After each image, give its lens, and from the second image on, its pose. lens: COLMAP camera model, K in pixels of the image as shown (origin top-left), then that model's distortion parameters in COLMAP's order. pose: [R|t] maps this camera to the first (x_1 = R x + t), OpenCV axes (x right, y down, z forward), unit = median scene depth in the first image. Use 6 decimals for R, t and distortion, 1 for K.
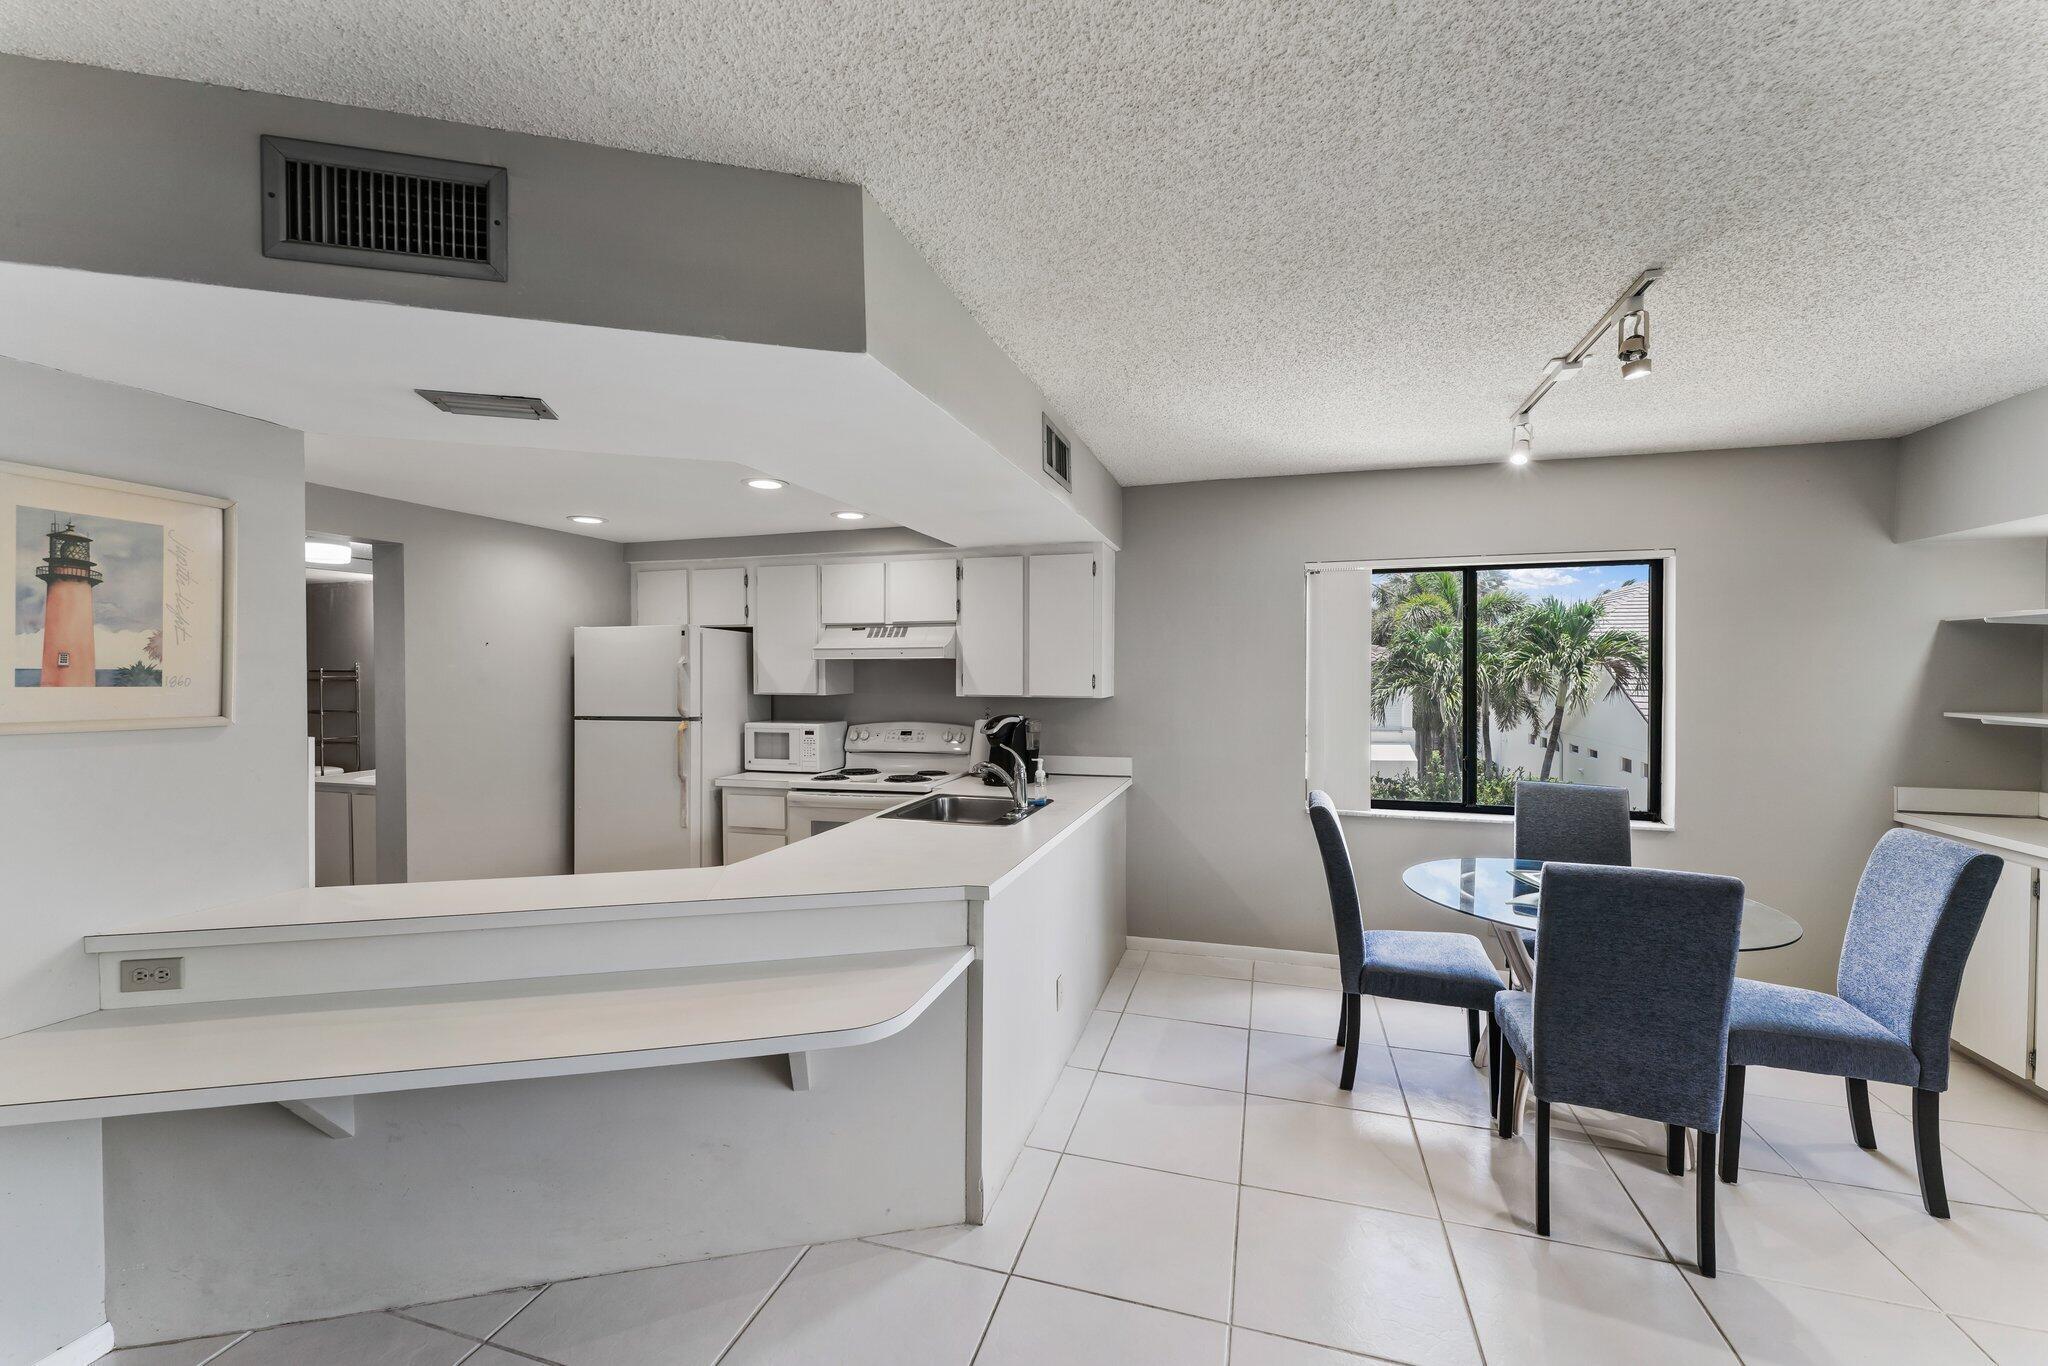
lens RADIAL K [[821.8, 0, 1014.9], [0, 821.8, 689.3], [0, 0, 1]] dist [0.003710, -0.001224]
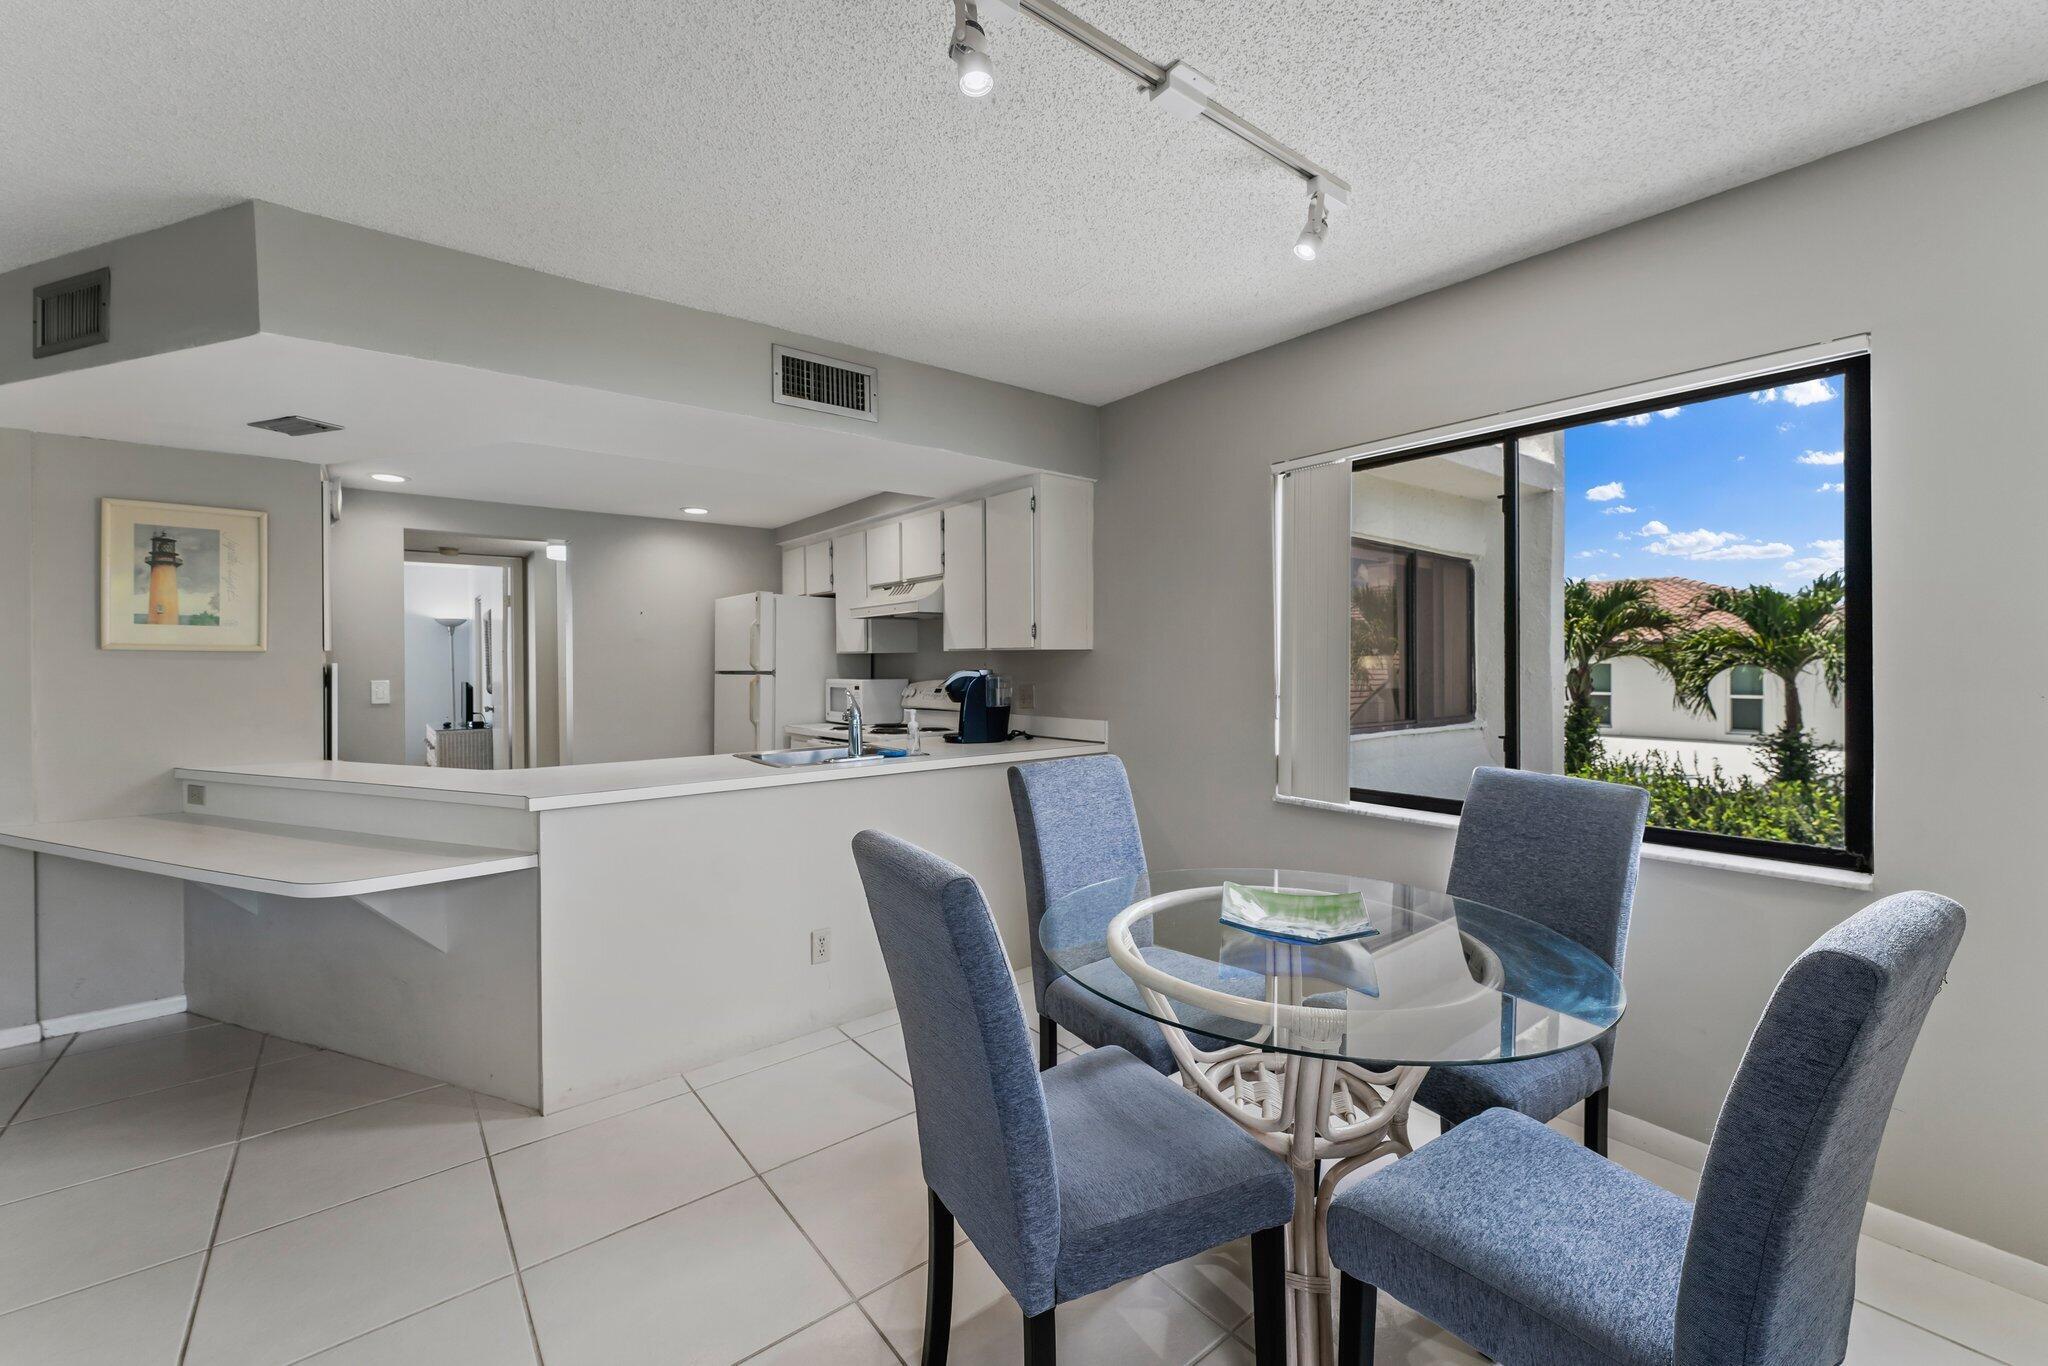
lens RADIAL K [[821.8, 0, 1009.9], [0, 821.8, 677.2], [0, 0, 1]] dist [0.003710, -0.001224]
pose [[0.821990, 0.006904, -0.569460, 0.582114], [-0.007822, 0.999969, 0.000832, 0.040548], [0.569449, 0.003770, 0.822018, 0.251789]]
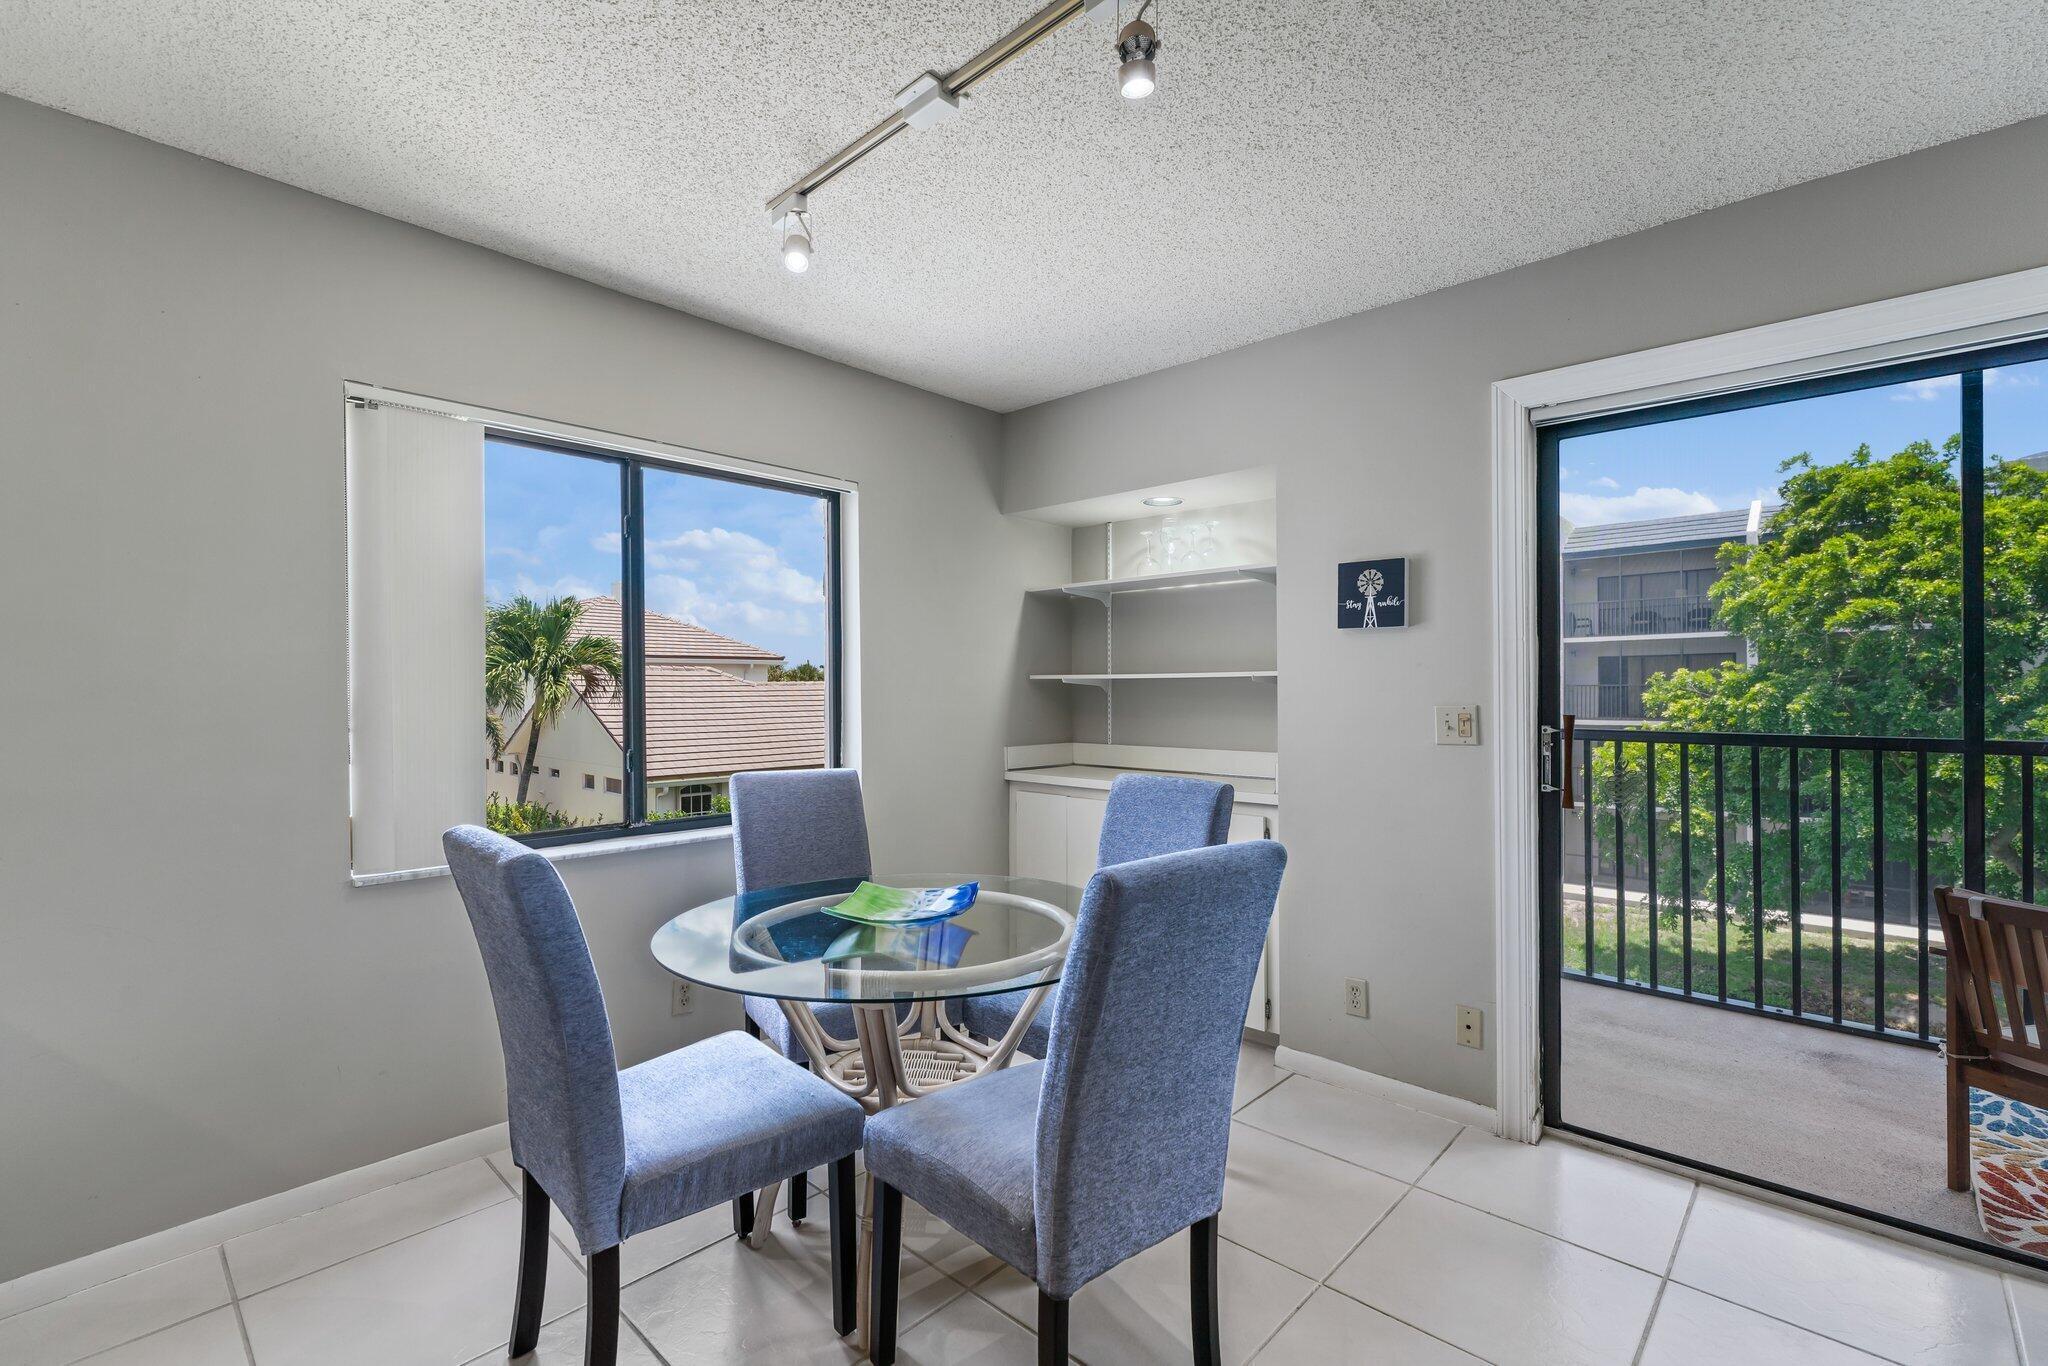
lens RADIAL K [[902.2, 0, 1044.6], [0, 902.2, 687.3], [0, 0, 1]] dist [-0.002908, 0.000543]
pose [[0.426261, -0.000367, 0.904600, 0.042628], [0.022361, 0.999699, -0.010131, 0.046554], [-0.904324, 0.024546, 0.426140, 0.388542]]
